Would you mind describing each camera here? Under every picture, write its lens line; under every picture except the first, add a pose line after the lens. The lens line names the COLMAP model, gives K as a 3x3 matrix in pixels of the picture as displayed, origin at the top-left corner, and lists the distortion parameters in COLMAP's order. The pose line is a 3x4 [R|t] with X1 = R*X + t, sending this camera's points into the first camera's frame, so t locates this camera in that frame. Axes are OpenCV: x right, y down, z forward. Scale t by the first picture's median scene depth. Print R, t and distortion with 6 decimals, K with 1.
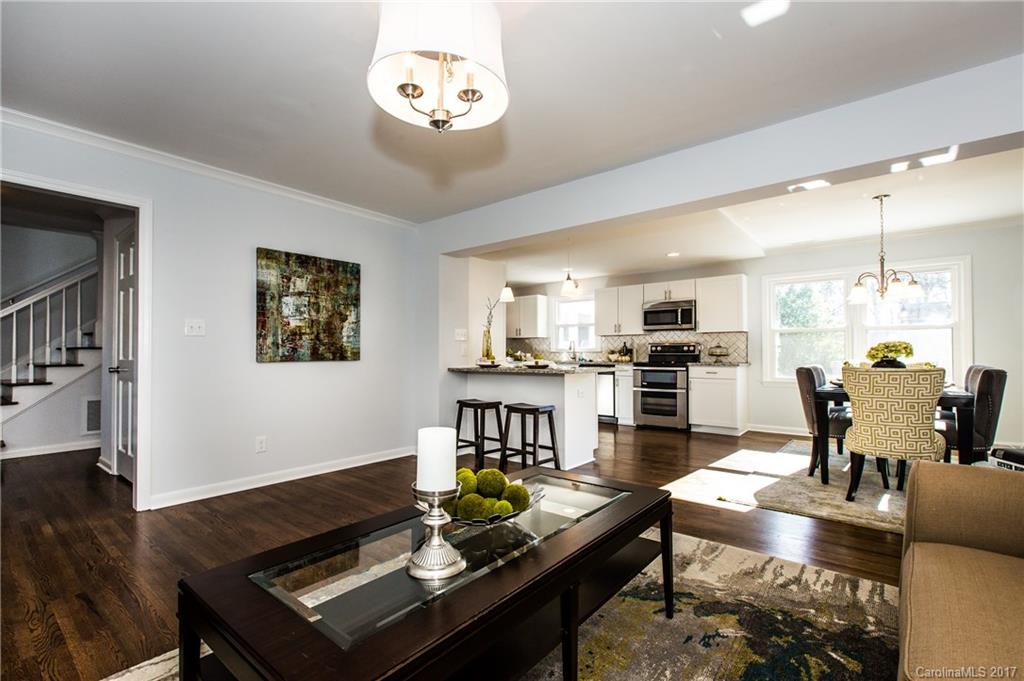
lens RADIAL K [[458.1, 0, 510.7], [0, 458.1, 341.0], [0, 0, 1]] dist [-0.001902, -0.001490]
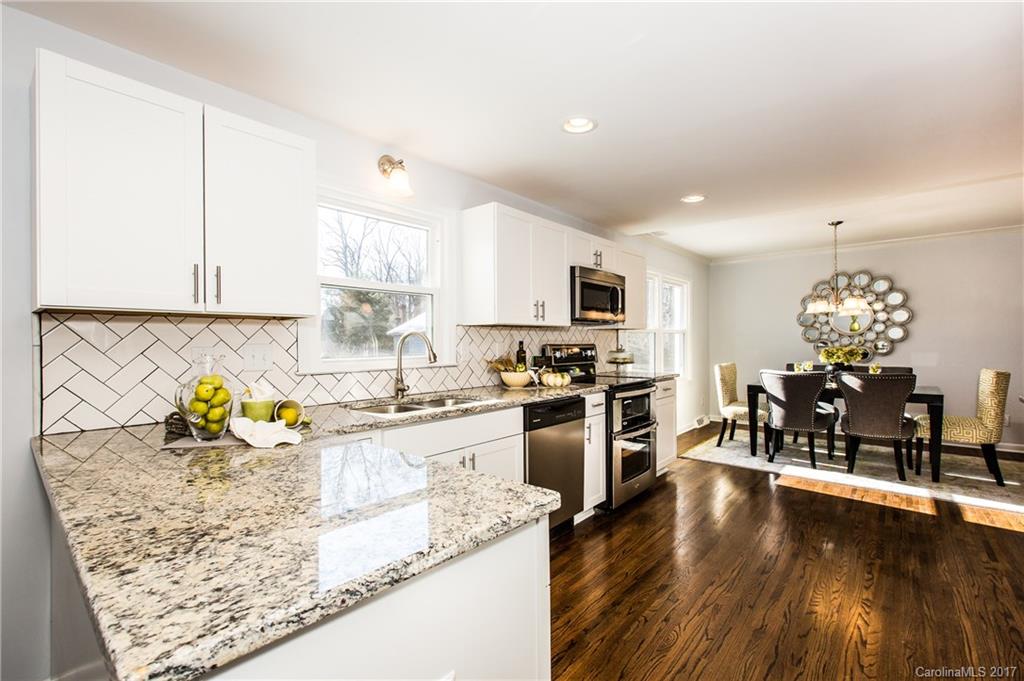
lens RADIAL K [[458.1, 0, 507.8], [0, 458.1, 337.5], [0, 0, 1]] dist [-0.001902, -0.001490]
pose [[0.019152, 0.005237, 0.999803, -0.226164], [-0.024728, 0.999683, -0.004763, 0.001053], [-0.999511, -0.024632, 0.019276, 1.130648]]
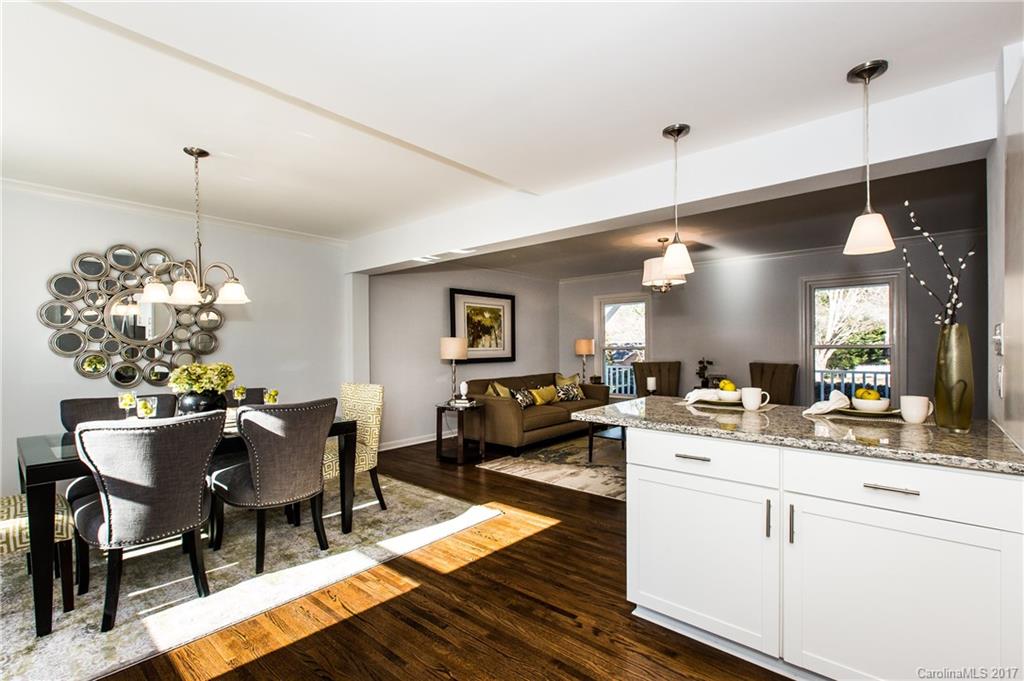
lens RADIAL K [[458.1, 0, 508.9], [0, 458.1, 350.1], [0, 0, 1]] dist [-0.001902, -0.001490]
pose [[-0.999564, 0.012218, 0.026877, 0.208625], [0.011747, 0.999776, -0.017619, -0.002191], [-0.027086, -0.017295, -0.999483, 1.042492]]
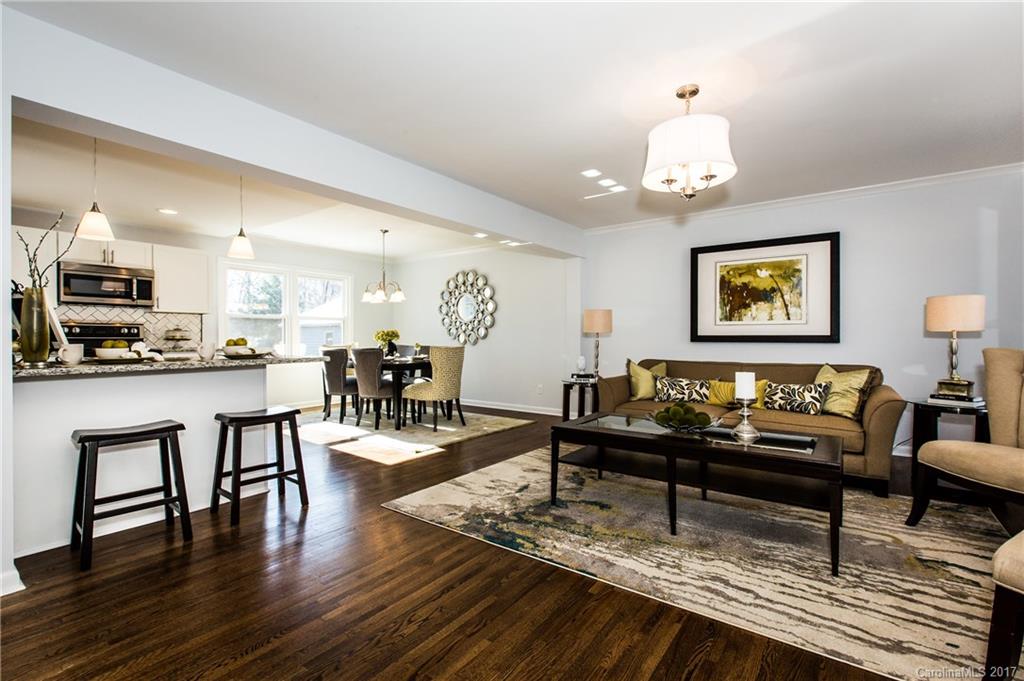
lens RADIAL K [[458.1, 0, 515.5], [0, 458.1, 341.5], [0, 0, 1]] dist [-0.001902, -0.001490]
pose [[-0.051605, -0.004991, 0.998655, -0.423637], [-0.027354, 0.999619, 0.003582, 0.013768], [-0.998293, -0.027132, -0.051722, 0.407560]]
